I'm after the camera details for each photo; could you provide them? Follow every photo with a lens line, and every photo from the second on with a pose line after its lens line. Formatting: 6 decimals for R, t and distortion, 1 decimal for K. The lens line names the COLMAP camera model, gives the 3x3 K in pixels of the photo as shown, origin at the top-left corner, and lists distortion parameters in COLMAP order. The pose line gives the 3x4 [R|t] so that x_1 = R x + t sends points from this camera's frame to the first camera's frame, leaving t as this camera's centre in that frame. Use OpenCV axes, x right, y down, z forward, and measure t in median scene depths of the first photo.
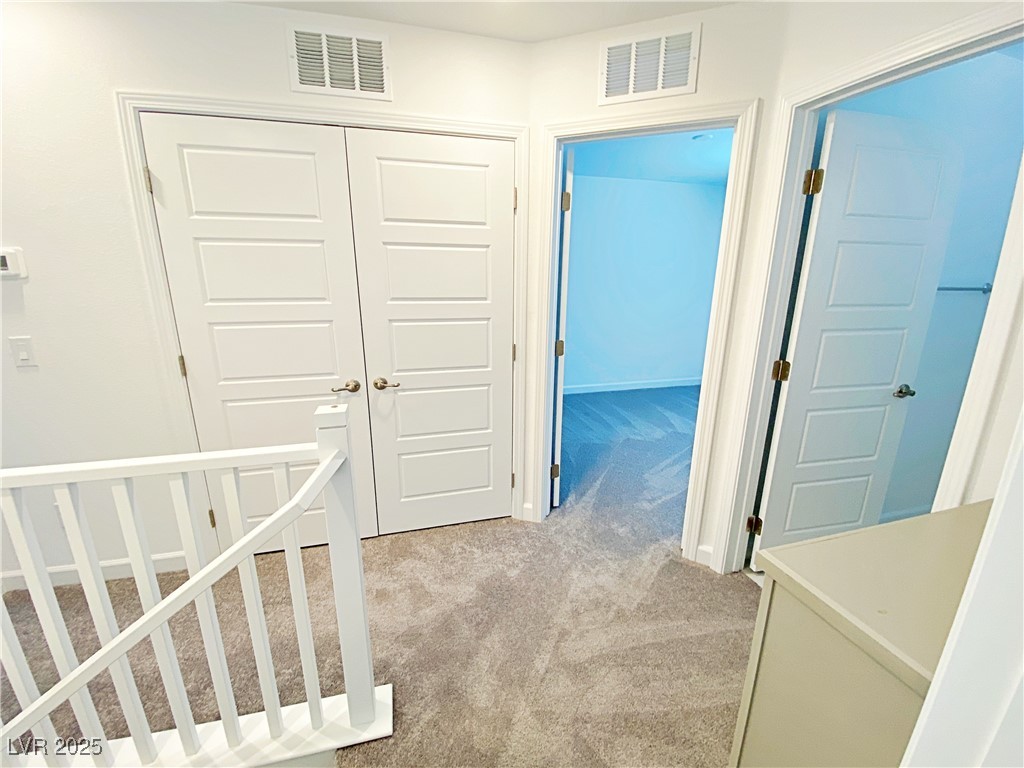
lens RADIAL K [[426.6, 0, 511.6], [0, 426.6, 386.0], [0, 0, 1]] dist [0.037130, -0.026230]
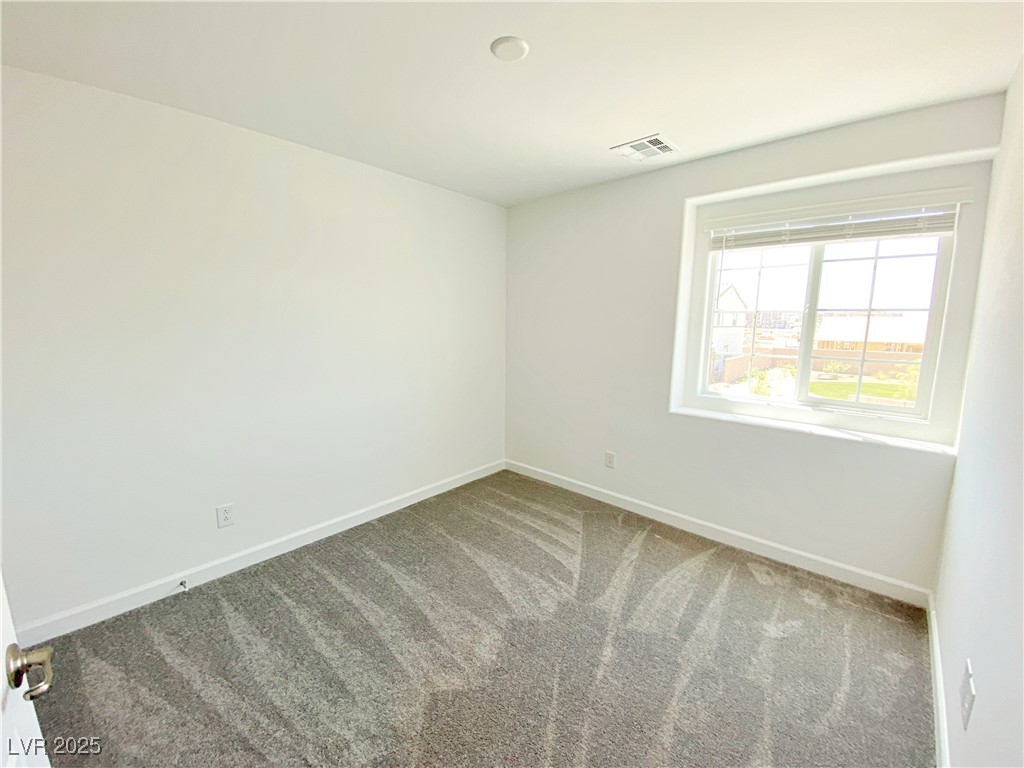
lens RADIAL K [[426.6, 0, 511.6], [0, 426.6, 386.0], [0, 0, 1]] dist [0.037130, -0.026230]
pose [[0.848912, -0.084940, 0.521665, 0.126718], [0.136575, 0.988734, -0.061260, -0.136133], [-0.510584, 0.123250, 0.850948, 0.501110]]
